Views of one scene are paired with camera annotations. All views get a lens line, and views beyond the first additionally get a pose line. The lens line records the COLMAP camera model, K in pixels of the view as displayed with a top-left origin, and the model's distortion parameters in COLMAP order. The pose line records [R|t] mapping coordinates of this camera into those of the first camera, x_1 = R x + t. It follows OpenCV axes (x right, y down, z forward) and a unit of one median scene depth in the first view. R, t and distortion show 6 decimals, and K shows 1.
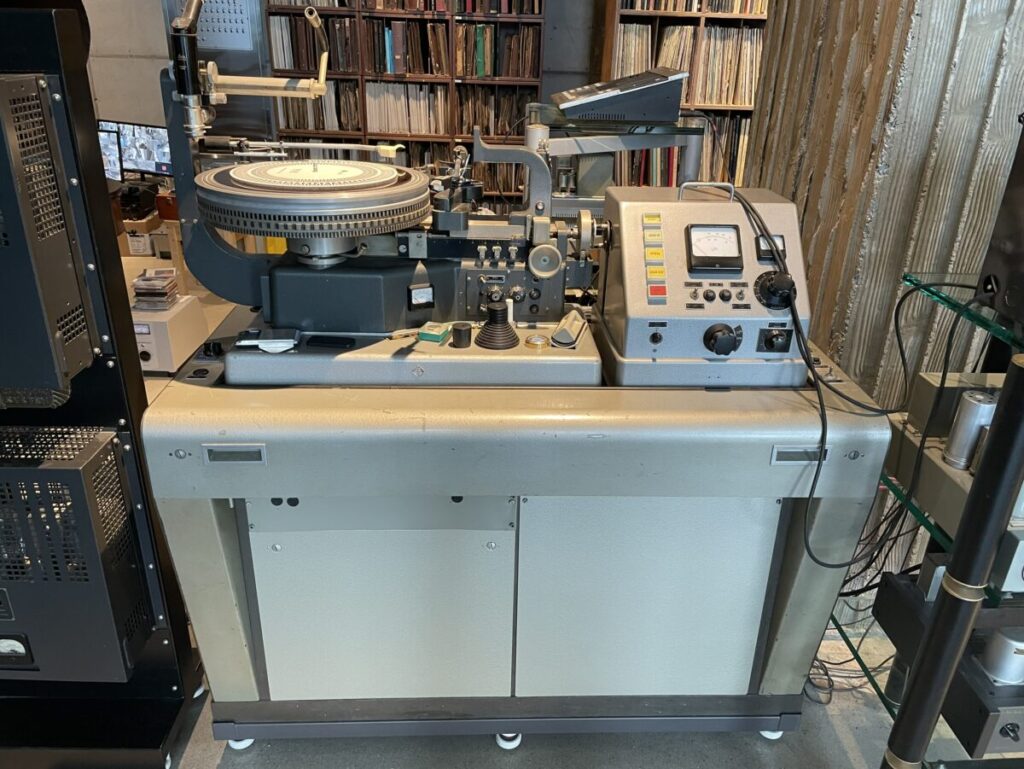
lens RADIAL K [[778.7, 0, 513.8], [0, 778.7, 379.3], [0, 0, 1]] dist [0.080157, -0.105930]
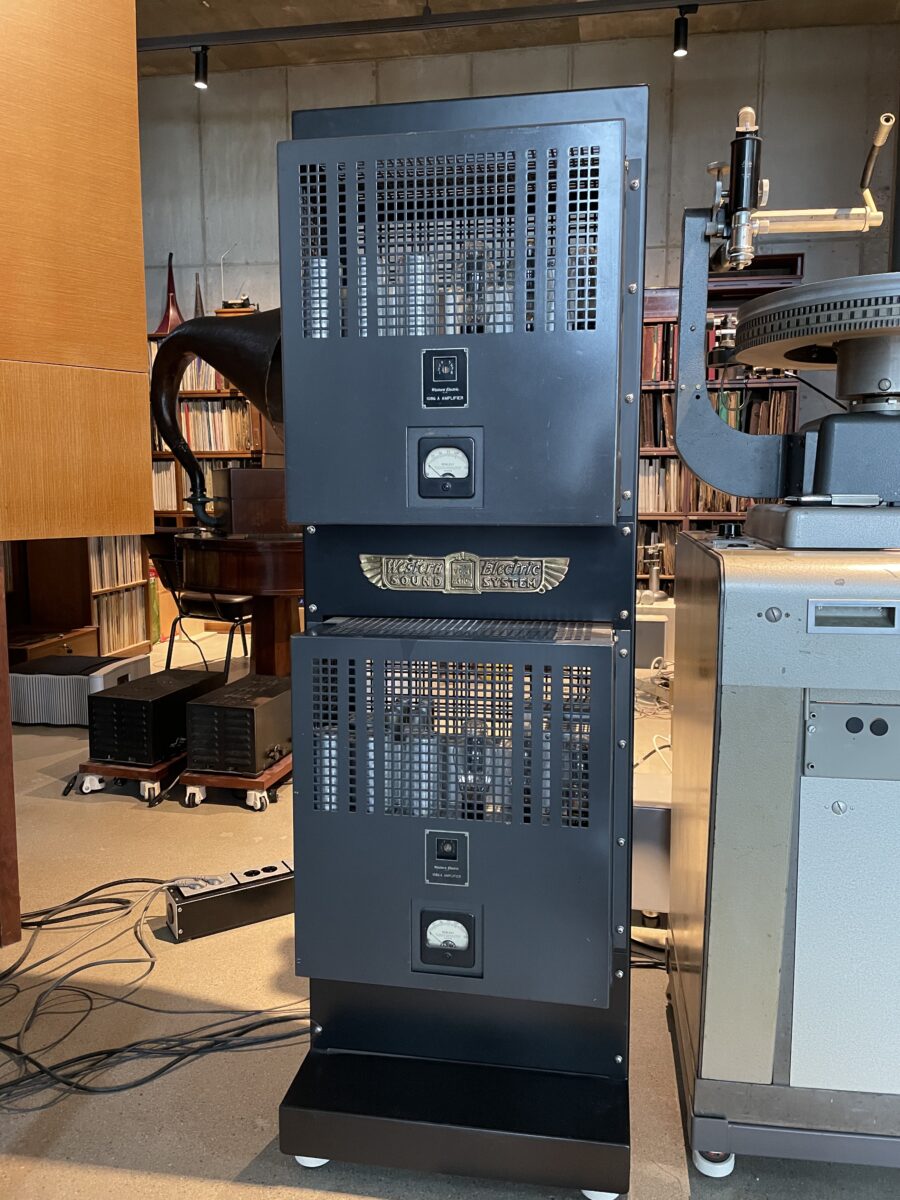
lens RADIAL K [[912.5, 0, 456.1], [0, 912.5, 588.7], [0, 0, 1]] dist [0.080157, -0.105930]
pose [[0.982002, -0.006249, -0.188767, -0.419700], [-0.051895, 0.952057, -0.301486, 0.259082], [0.181601, 0.305855, 0.934598, 0.127147]]
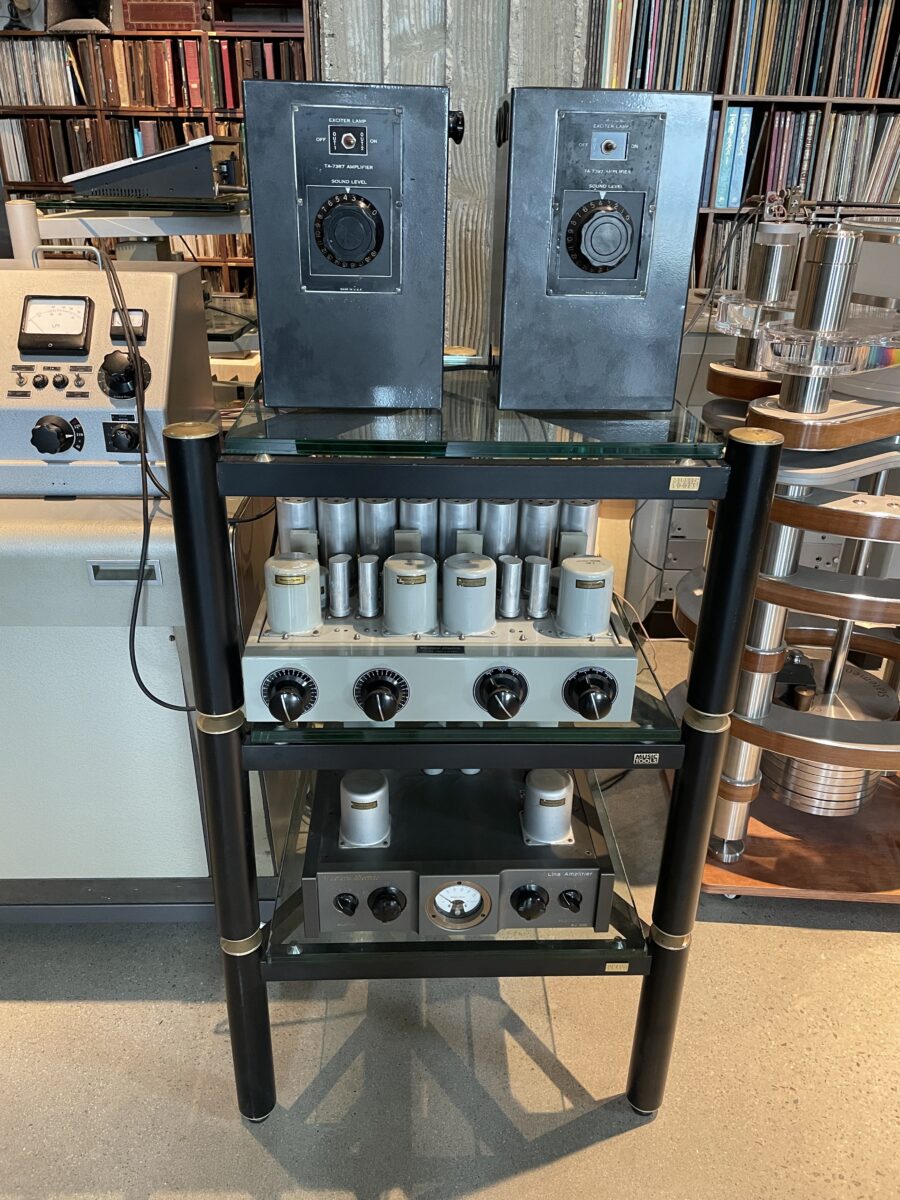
lens RADIAL K [[912.5, 0, 443.0], [0, 912.5, 595.9], [0, 0, 1]] dist [0.080157, -0.105930]
pose [[0.999436, -0.002244, -0.033520, 0.576818], [0.003129, 0.999647, 0.026378, 0.075843], [0.033449, -0.026468, 0.999090, 0.037269]]
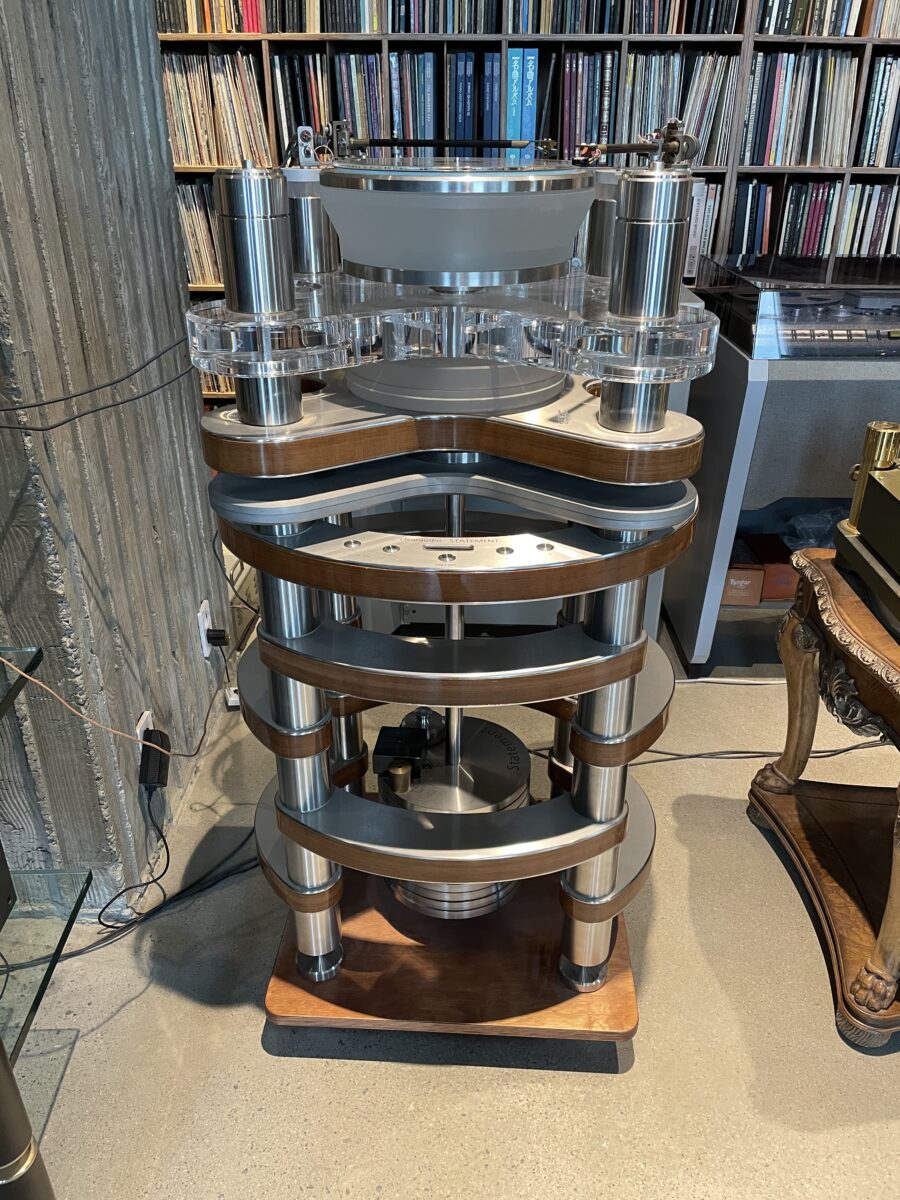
lens RADIAL K [[912.5, 0, 445.3], [0, 912.5, 600.4], [0, 0, 1]] dist [0.080157, -0.105930]
pose [[0.999073, -0.012992, -0.041051, 1.030795], [0.015072, 0.998597, 0.050761, 0.020209], [0.040334, -0.051333, 0.997867, 0.280069]]
